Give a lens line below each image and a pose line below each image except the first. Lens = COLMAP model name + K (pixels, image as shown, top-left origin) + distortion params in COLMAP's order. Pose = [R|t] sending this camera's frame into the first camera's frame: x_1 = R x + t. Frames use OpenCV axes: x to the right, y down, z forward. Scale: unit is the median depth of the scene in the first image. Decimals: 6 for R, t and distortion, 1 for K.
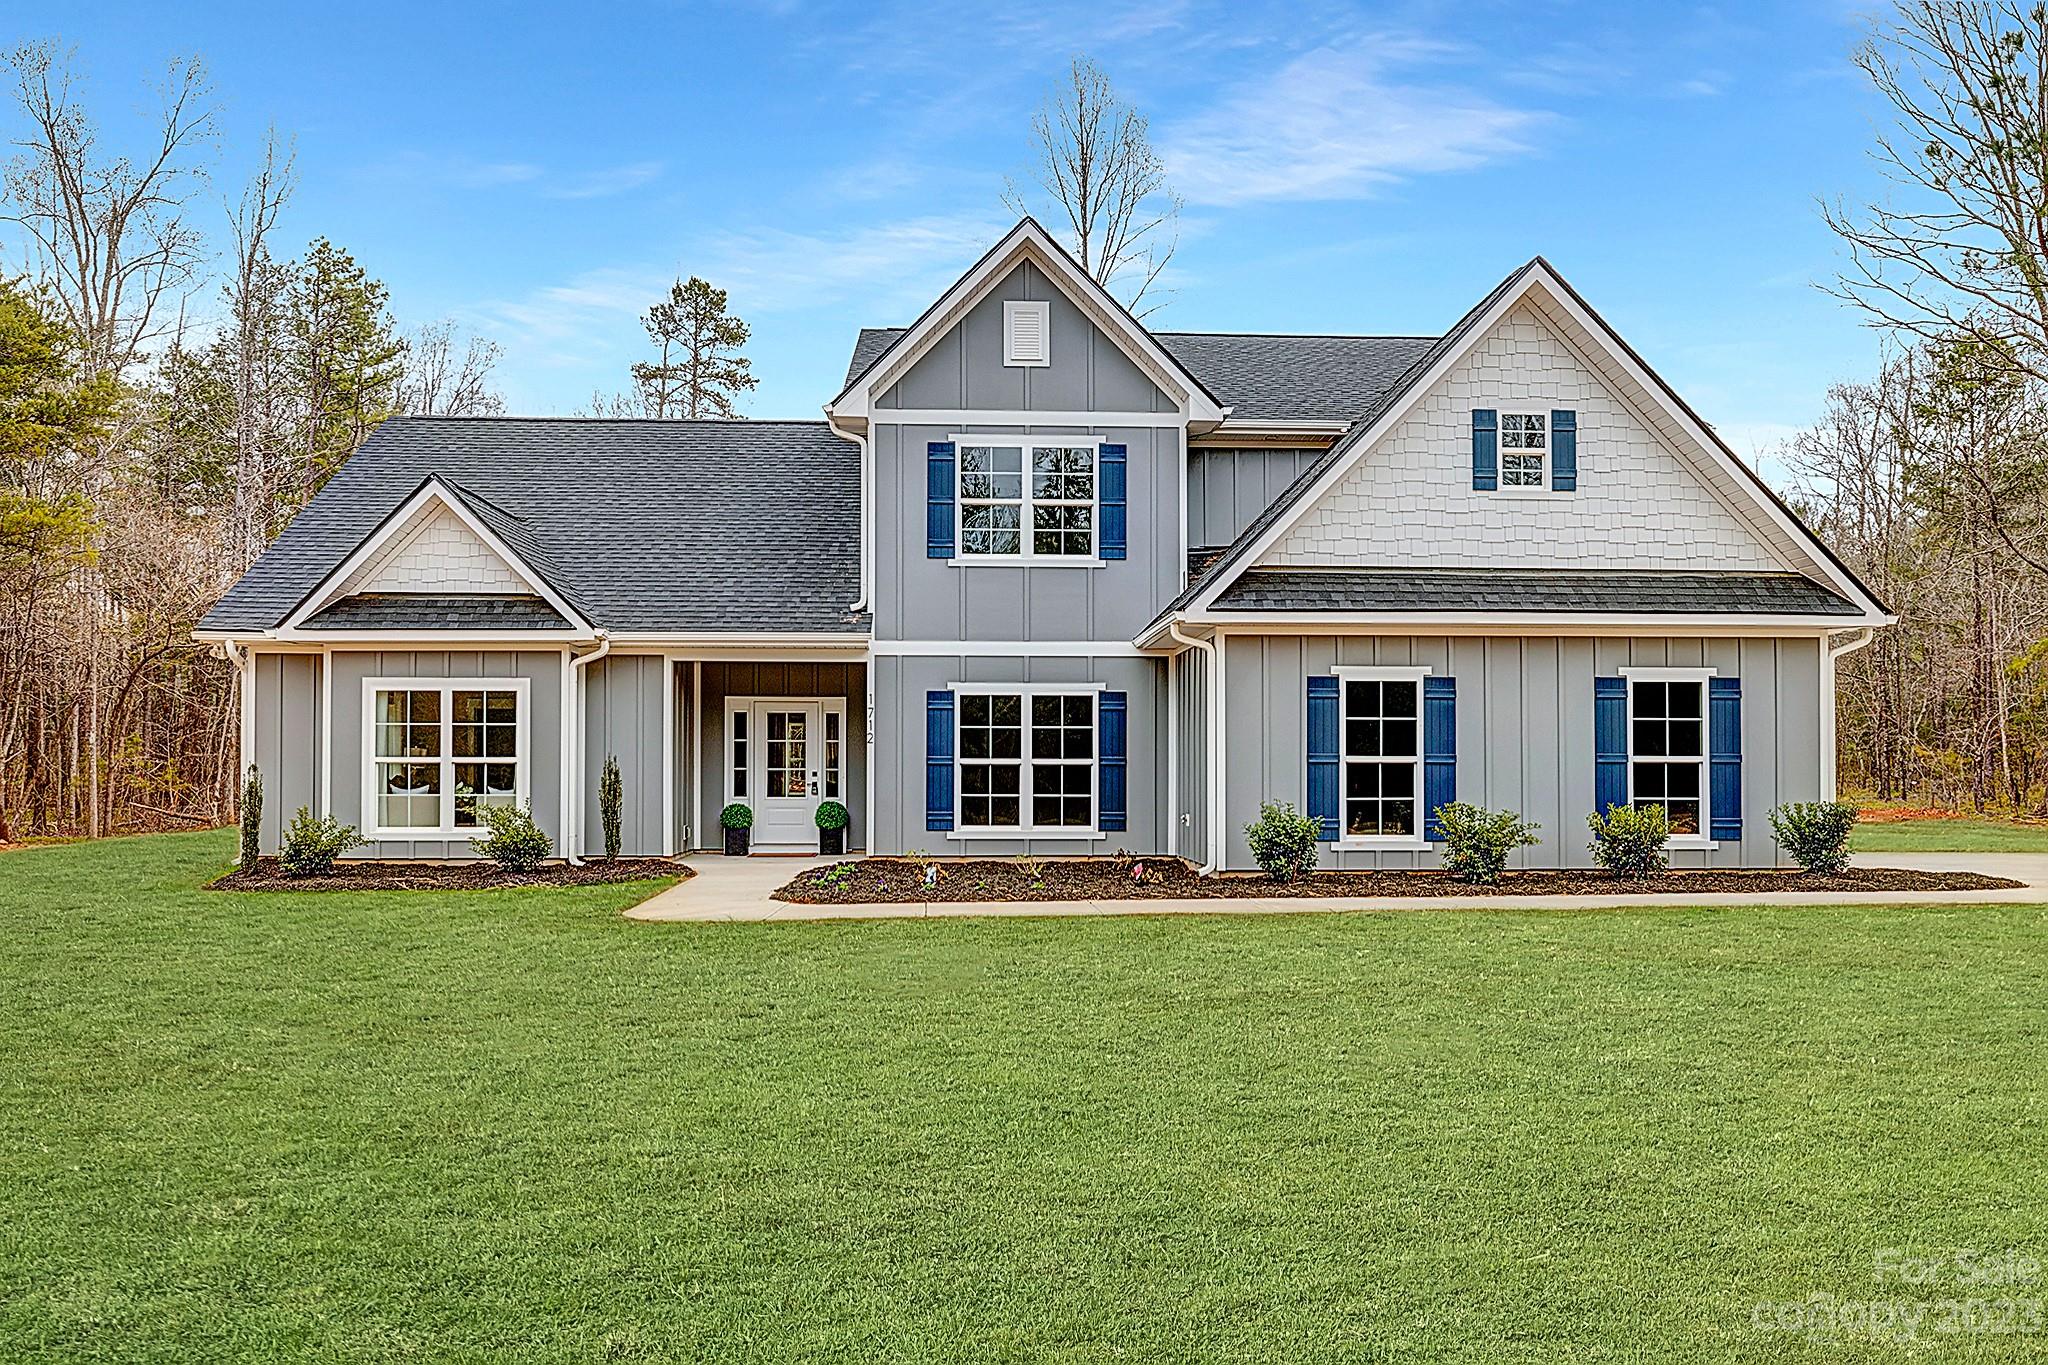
lens RADIAL K [[1482.2, 0, 1023.9], [0, 1482.2, 619.5], [0, 0, 1]] dist [0.065329, 0.000582]
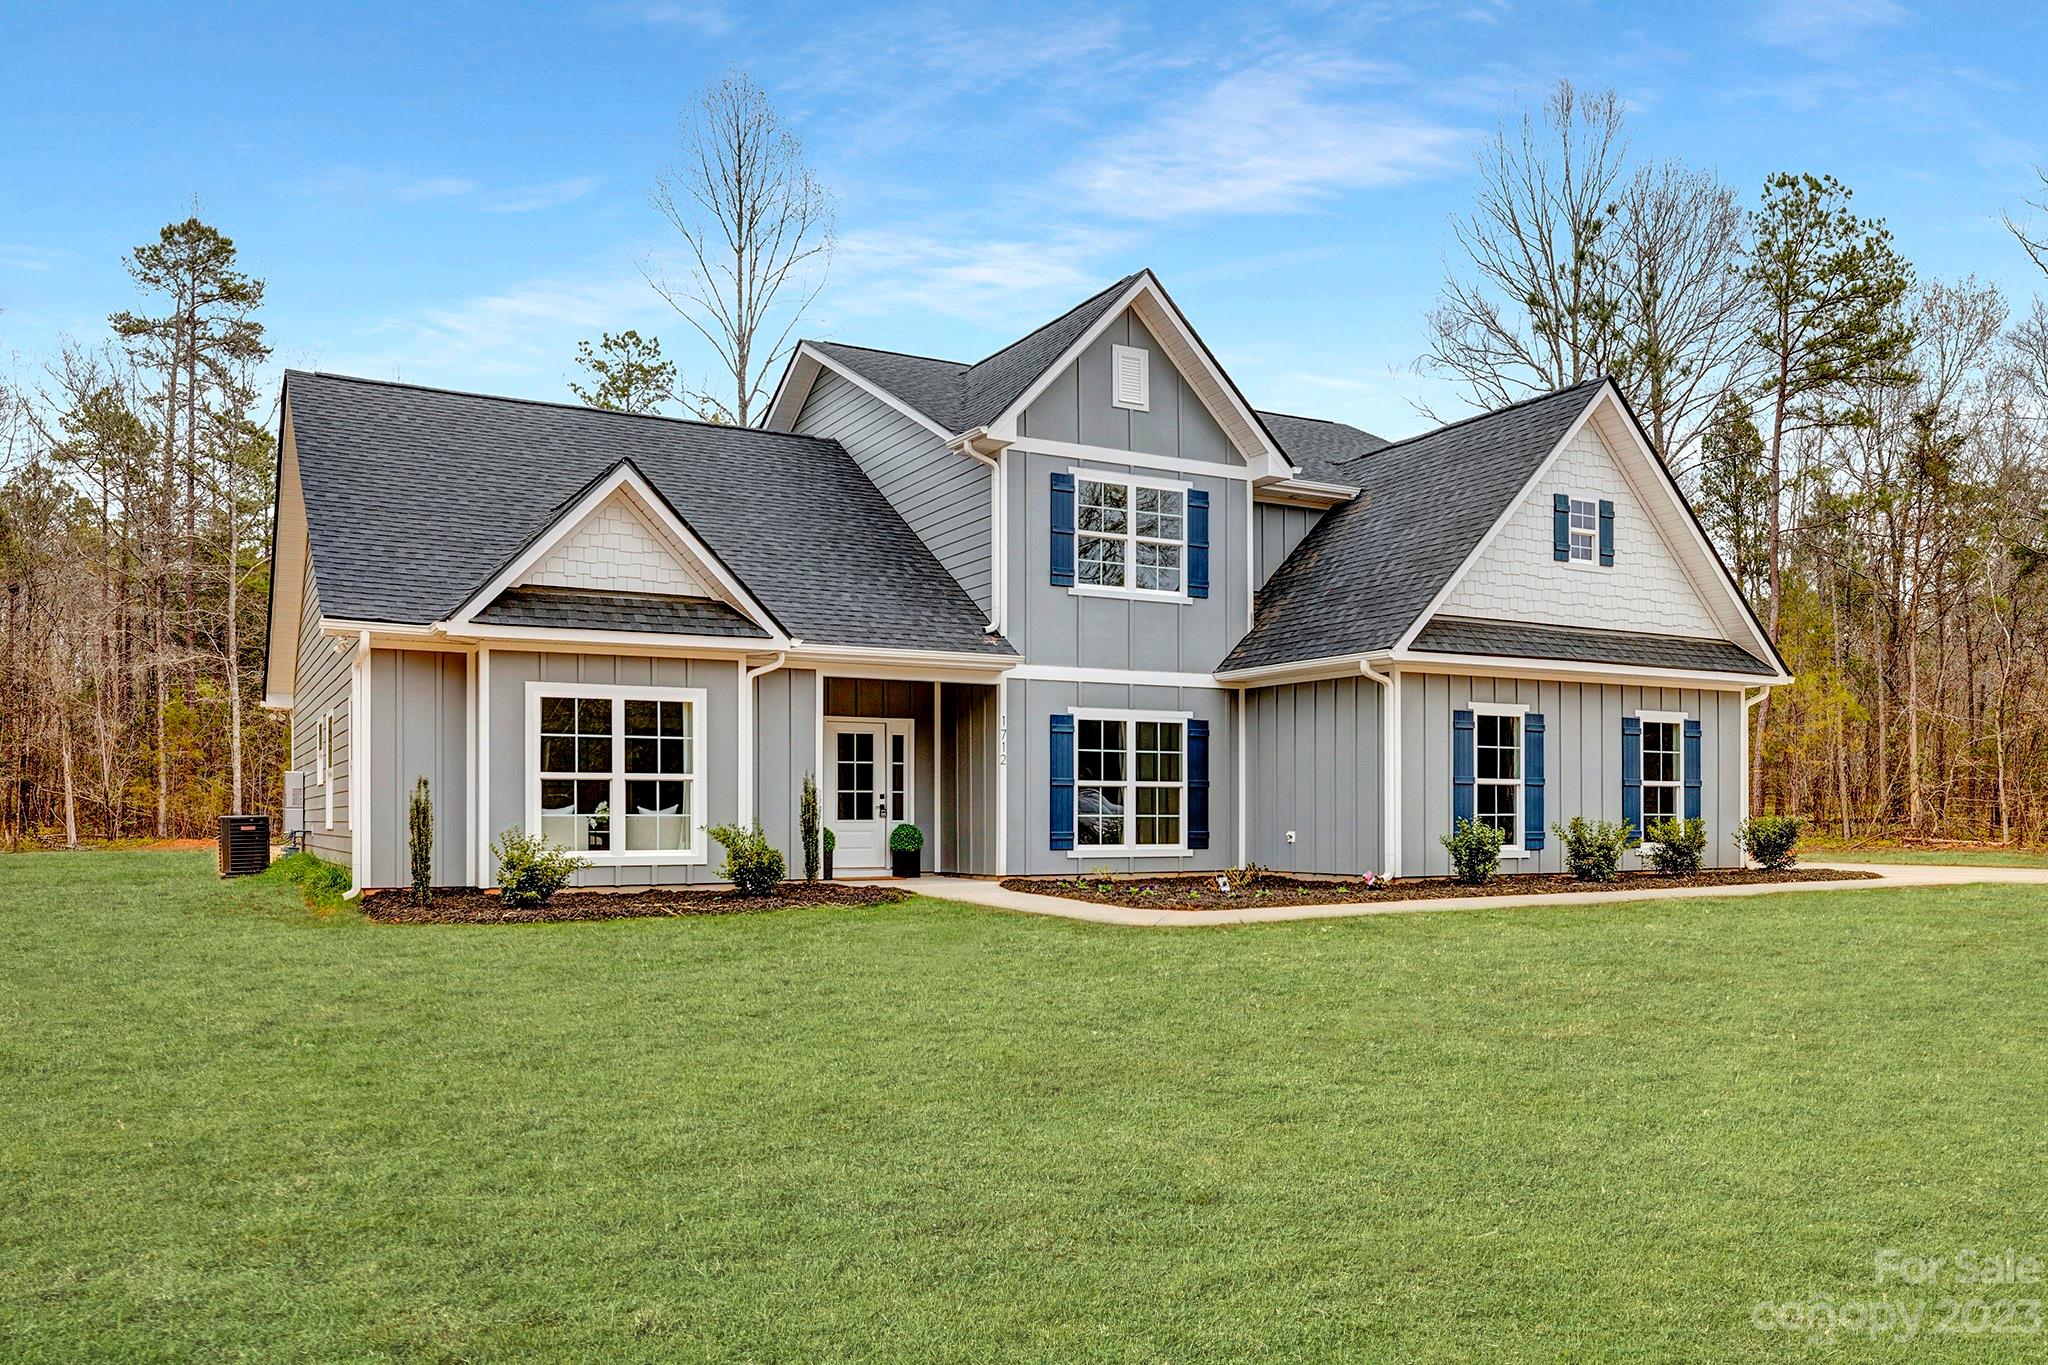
lens RADIAL K [[1477.6, 0, 1024.0], [0, 1477.6, 682.5], [0, 0, 1]] dist [0.047304, -0.000732]
pose [[0.897809, 0.035611, 0.438943, -0.530876], [-0.042659, 0.999070, 0.006200, 0.020278], [-0.438314, -0.024292, 0.898494, 0.088300]]
